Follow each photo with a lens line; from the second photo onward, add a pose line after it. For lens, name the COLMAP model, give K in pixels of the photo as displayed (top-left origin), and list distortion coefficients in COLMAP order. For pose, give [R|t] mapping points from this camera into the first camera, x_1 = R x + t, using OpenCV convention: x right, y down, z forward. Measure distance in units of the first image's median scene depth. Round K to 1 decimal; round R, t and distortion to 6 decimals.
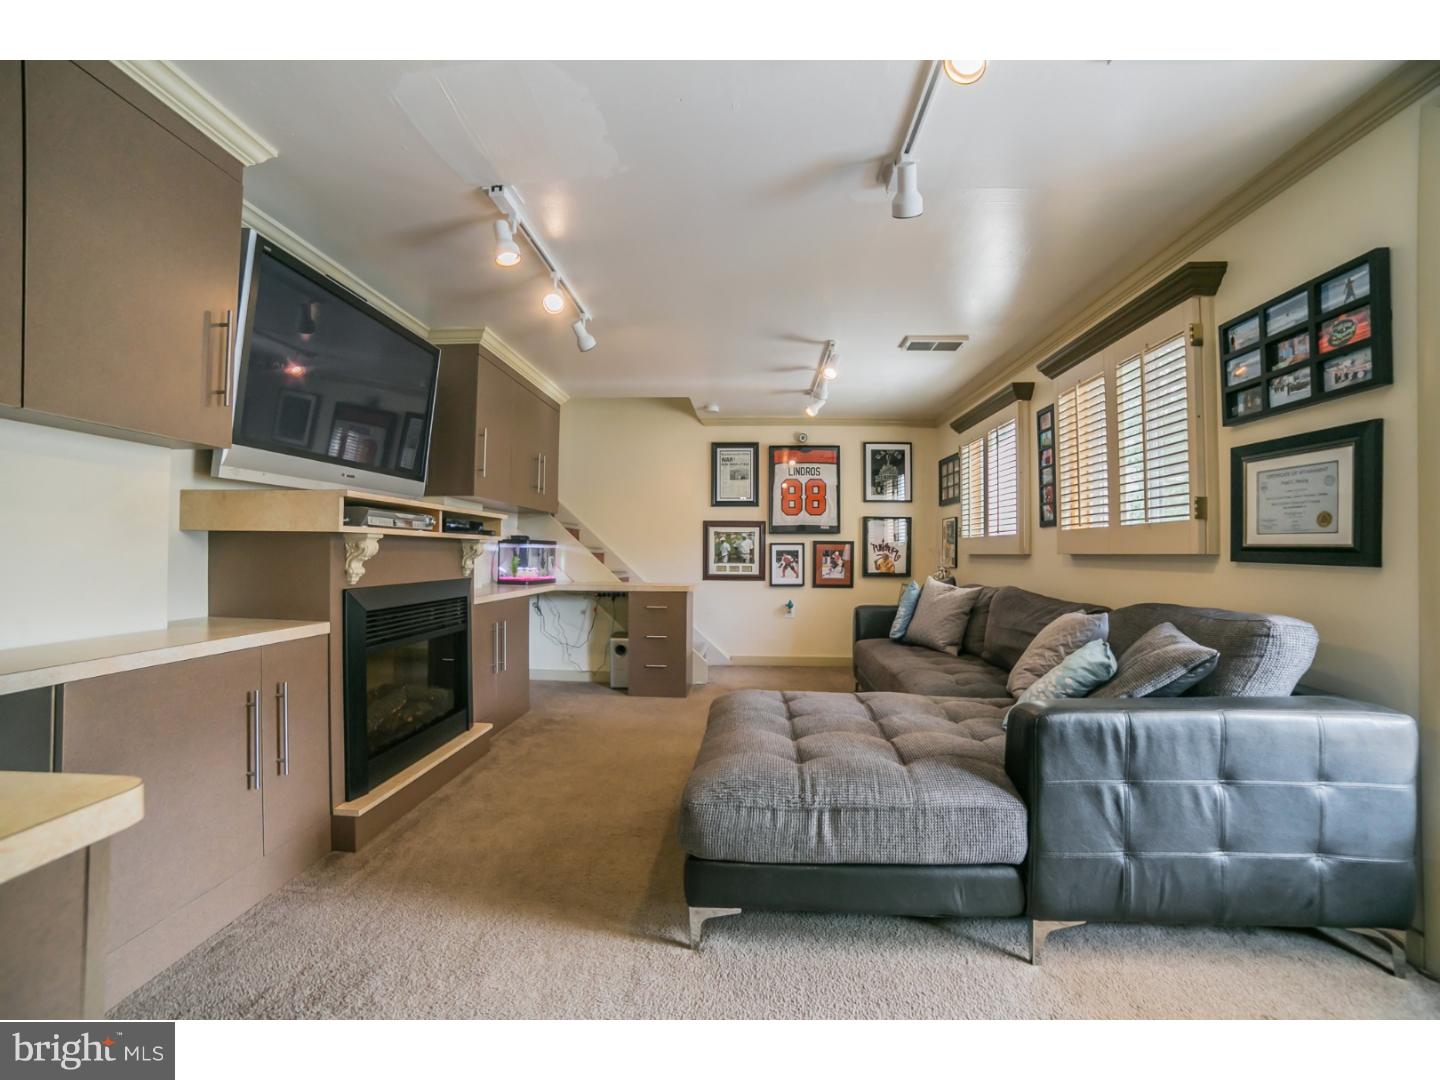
lens RADIAL K [[608.5, 0, 724.9], [0, 608.5, 540.8], [0, 0, 1]] dist [-0.031128, 0.003905]
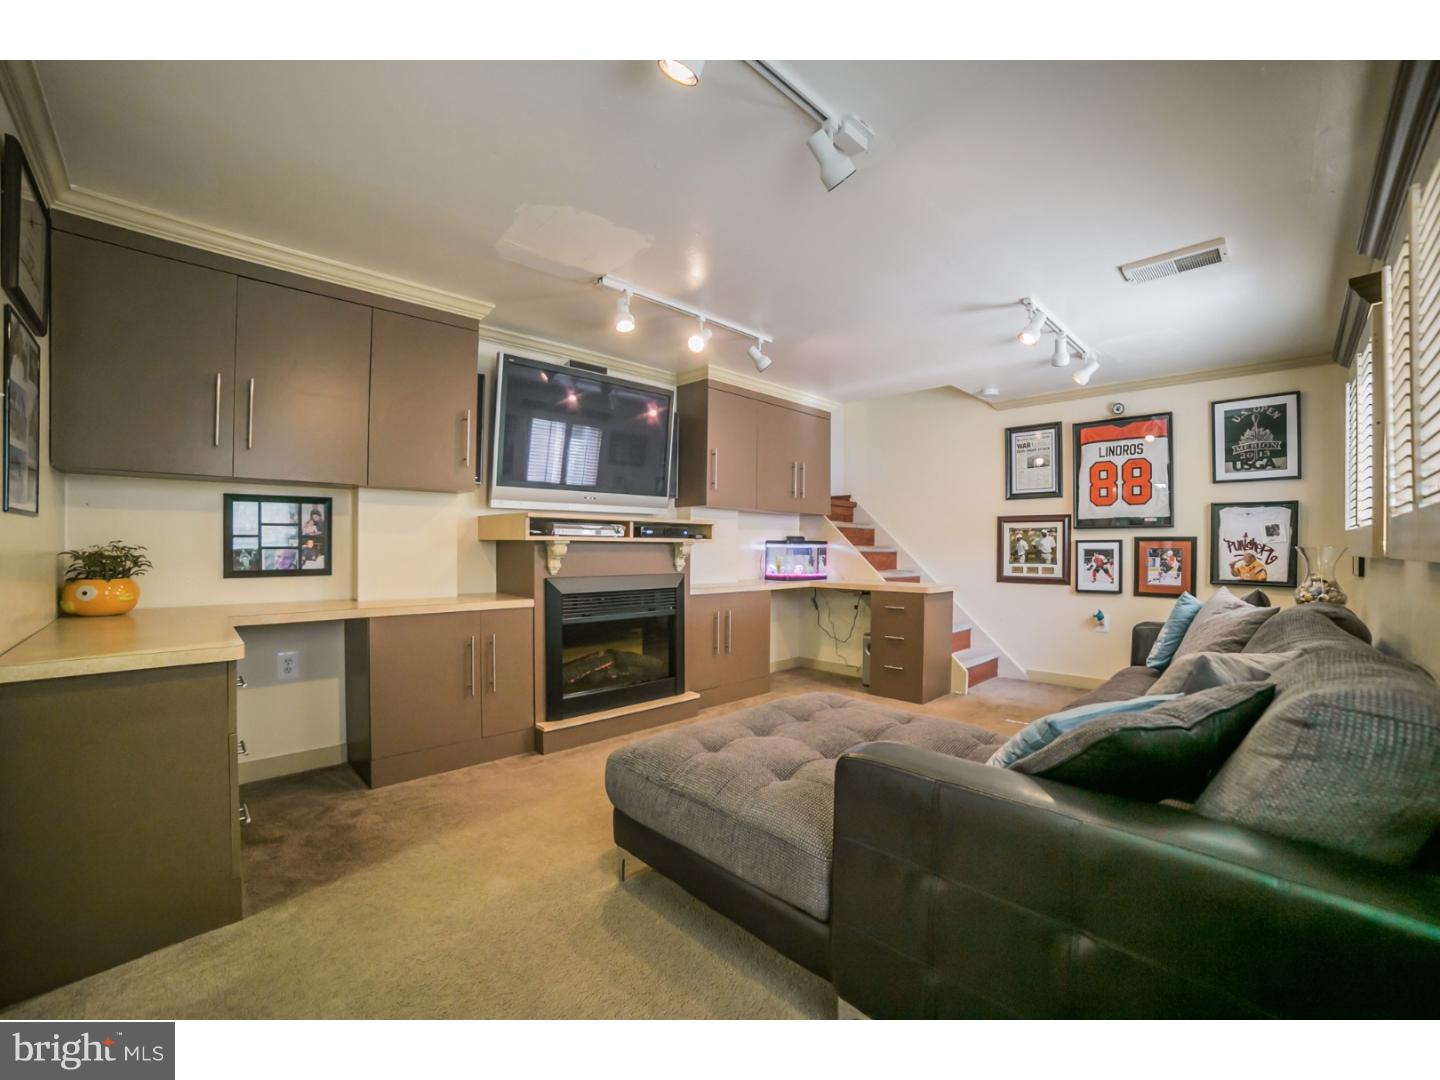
lens RADIAL K [[608.5, 0, 721.3], [0, 608.5, 544.0], [0, 0, 1]] dist [-0.031128, 0.003905]
pose [[0.751381, -0.006295, -0.659838, 0.257278], [0.013356, 0.999895, 0.005670, -0.002516], [0.659733, -0.013073, 0.751386, 0.060828]]
